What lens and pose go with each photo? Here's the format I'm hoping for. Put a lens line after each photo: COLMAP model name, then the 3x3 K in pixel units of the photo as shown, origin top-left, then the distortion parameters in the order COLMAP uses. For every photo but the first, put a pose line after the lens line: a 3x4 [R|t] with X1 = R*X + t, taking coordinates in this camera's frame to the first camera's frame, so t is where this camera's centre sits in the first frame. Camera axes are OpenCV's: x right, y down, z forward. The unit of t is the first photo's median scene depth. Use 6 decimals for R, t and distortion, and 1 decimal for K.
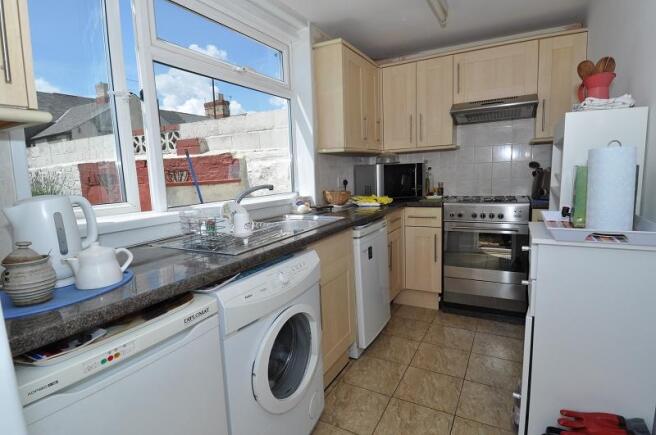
lens RADIAL K [[336.9, 0, 330.6], [0, 336.9, 215.7], [0, 0, 1]] dist [0.000160, -0.000684]
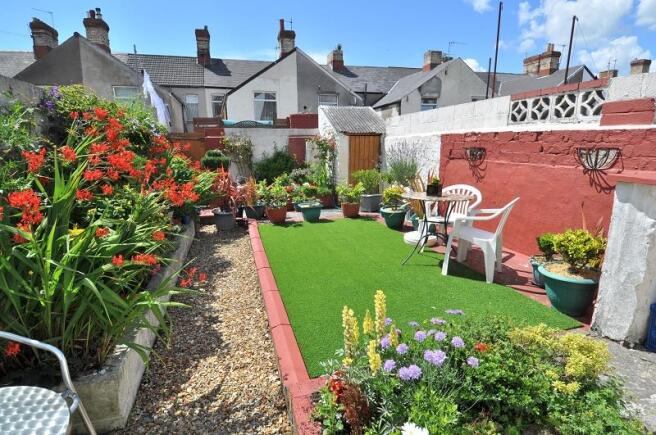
lens RADIAL K [[336.9, 0, 326.4], [0, 336.9, 217.2], [0, 0, 1]] dist [0.000160, -0.000684]
pose [[0.696419, 0.183738, -0.693715, -0.268632], [-0.111296, 0.982625, 0.148530, -0.029315], [0.708952, -0.026231, 0.704768, 0.099086]]
